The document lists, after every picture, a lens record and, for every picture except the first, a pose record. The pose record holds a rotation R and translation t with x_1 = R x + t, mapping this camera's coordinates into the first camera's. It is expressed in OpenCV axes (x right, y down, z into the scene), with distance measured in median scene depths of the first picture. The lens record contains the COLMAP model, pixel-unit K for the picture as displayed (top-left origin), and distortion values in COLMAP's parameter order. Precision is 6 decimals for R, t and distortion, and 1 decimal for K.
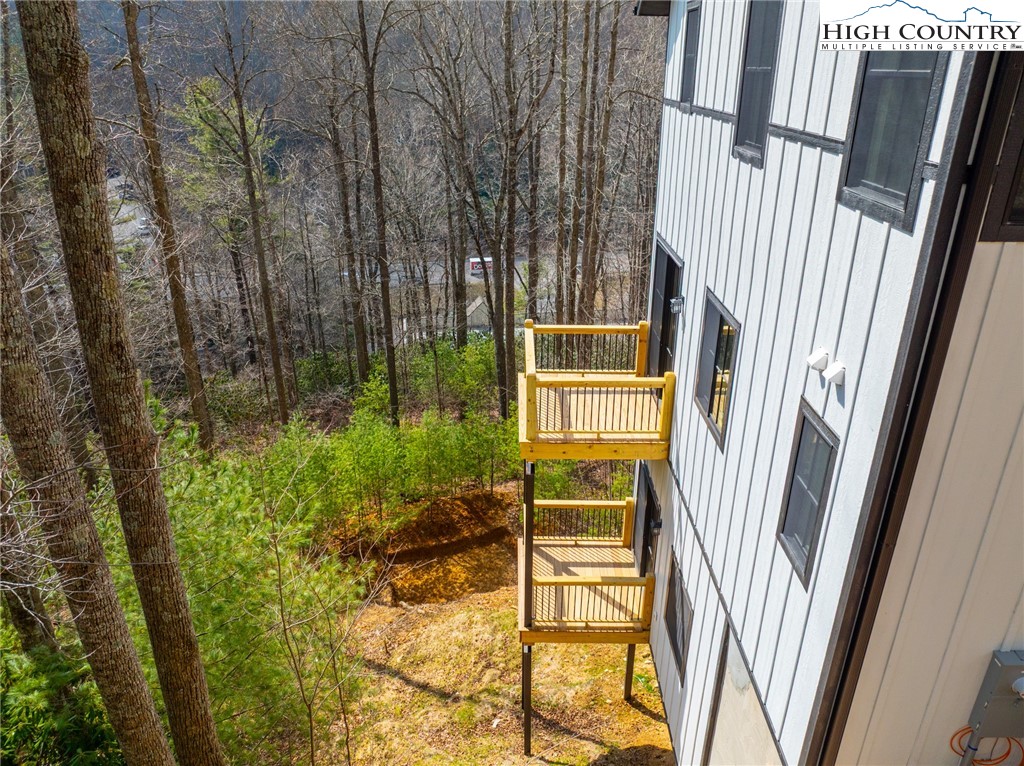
lens RADIAL K [[719.4, 0, 512.0], [0, 719.4, 383.0], [0, 0, 1]] dist [-0.039930, 0.002554]
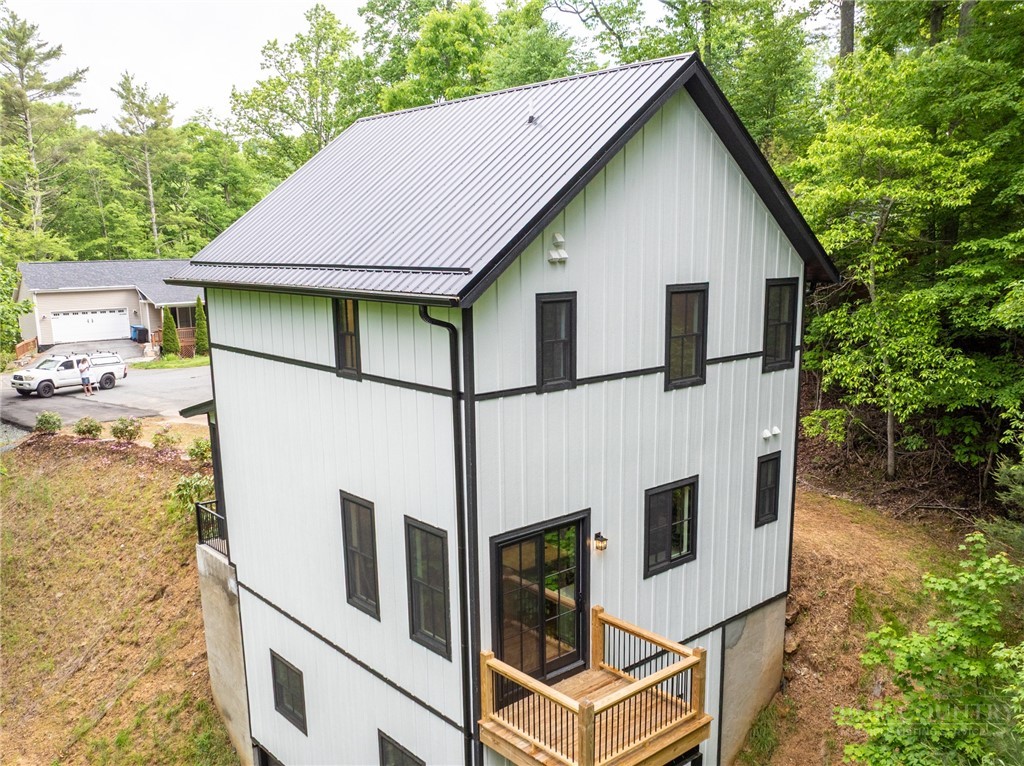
lens RADIAL K [[719.4, 0, 512.0], [0, 719.4, 383.0], [0, 0, 1]] dist [-0.039930, 0.002554]
pose [[-0.588959, -0.127697, 0.798011, -0.776221], [0.349965, 0.849754, 0.394262, -1.144569], [-0.728459, 0.511480, -0.455781, 2.105612]]
